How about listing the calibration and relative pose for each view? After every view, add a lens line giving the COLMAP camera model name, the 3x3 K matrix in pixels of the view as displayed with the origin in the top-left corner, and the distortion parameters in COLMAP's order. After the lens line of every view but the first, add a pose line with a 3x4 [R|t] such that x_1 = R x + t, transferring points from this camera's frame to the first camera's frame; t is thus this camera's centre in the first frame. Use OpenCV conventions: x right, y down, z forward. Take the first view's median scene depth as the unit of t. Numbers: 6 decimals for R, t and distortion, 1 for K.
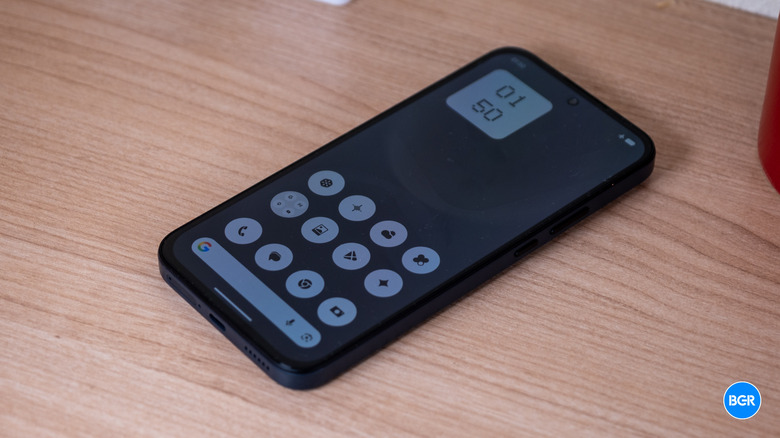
lens RADIAL K [[1979.5, 0, 393.6], [0, 1979.5, 220.4], [0, 0, 1]] dist [0.099632, 0.000000]
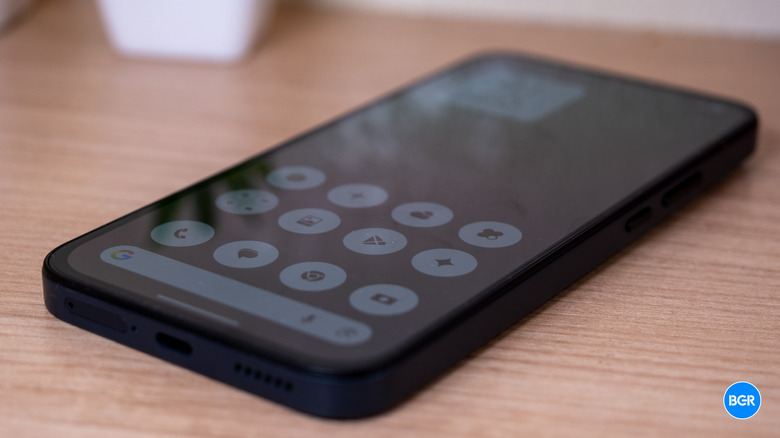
lens RADIAL K [[1695.3, 0, 383.8], [0, 1695.3, 217.6], [0, 0, 1]] dist [-0.037440, 0.000000]
pose [[0.974187, -0.105989, 0.199313, -0.120495], [0.167931, 0.930302, -0.326094, 0.179234], [-0.150859, 0.351148, 0.924087, 0.540694]]
